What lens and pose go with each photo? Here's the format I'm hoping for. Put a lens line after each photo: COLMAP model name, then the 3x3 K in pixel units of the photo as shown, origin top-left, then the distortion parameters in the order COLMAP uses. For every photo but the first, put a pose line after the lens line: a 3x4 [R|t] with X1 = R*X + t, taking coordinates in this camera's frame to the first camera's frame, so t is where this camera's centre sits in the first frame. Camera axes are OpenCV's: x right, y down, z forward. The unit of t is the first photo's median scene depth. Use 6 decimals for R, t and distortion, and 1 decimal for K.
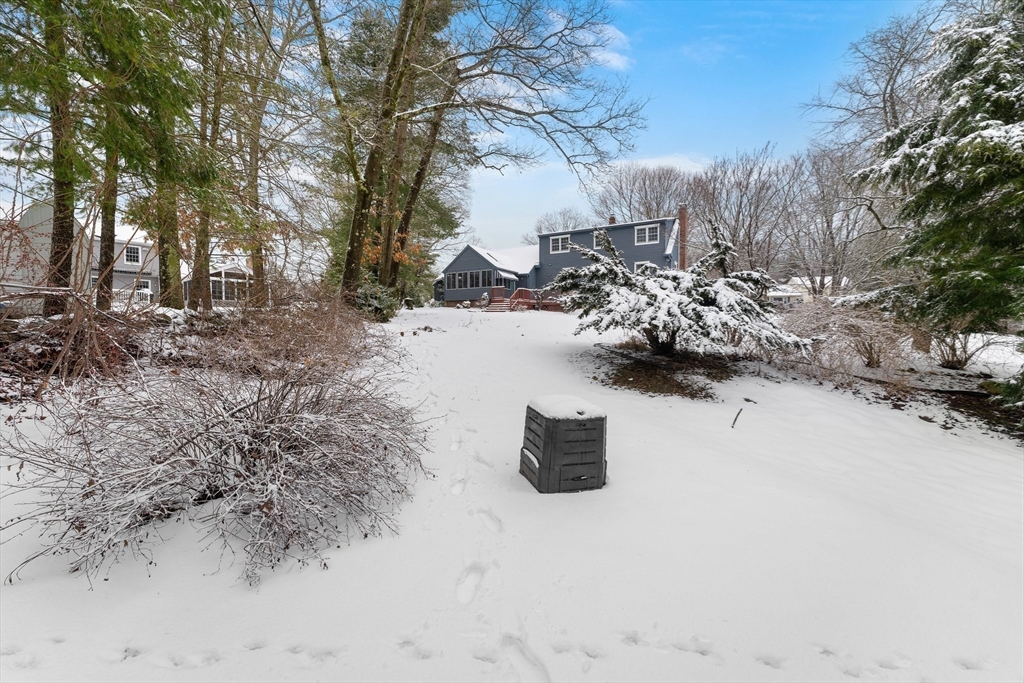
lens RADIAL K [[405.7, 0, 512.2], [0, 405.7, 339.9], [0, 0, 1]] dist [-0.004191, -0.000319]
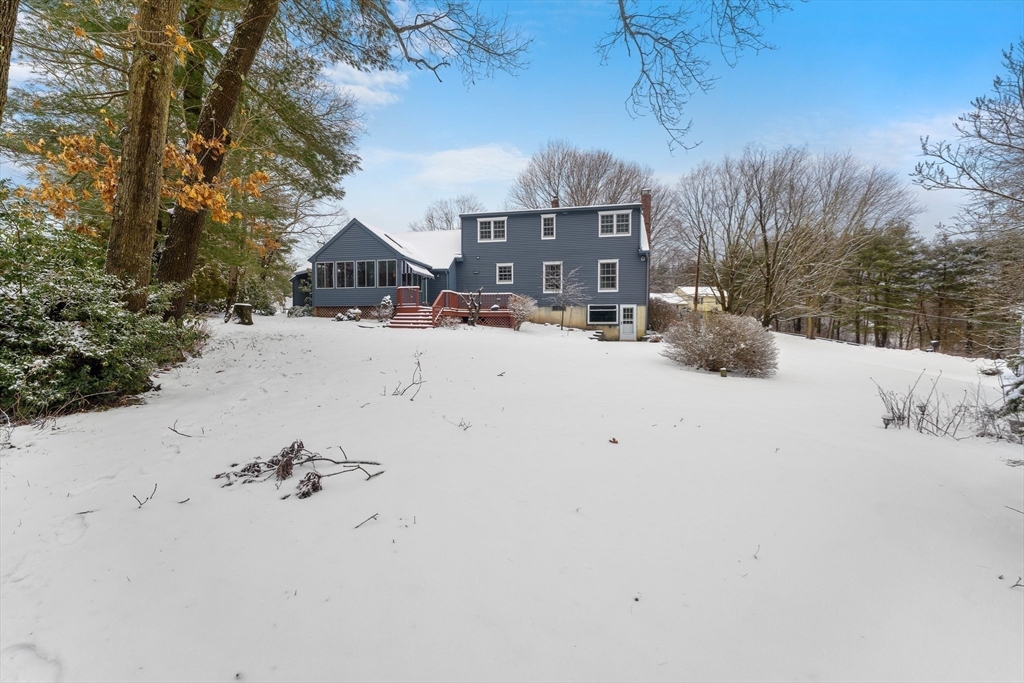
lens RADIAL K [[405.7, 0, 513.7], [0, 405.7, 337.6], [0, 0, 1]] dist [-0.004191, -0.000319]
pose [[0.949836, -0.005268, 0.312704, -0.070978], [0.007662, 0.999950, -0.006429, -0.043506], [-0.312654, 0.008503, 0.949829, 0.324478]]
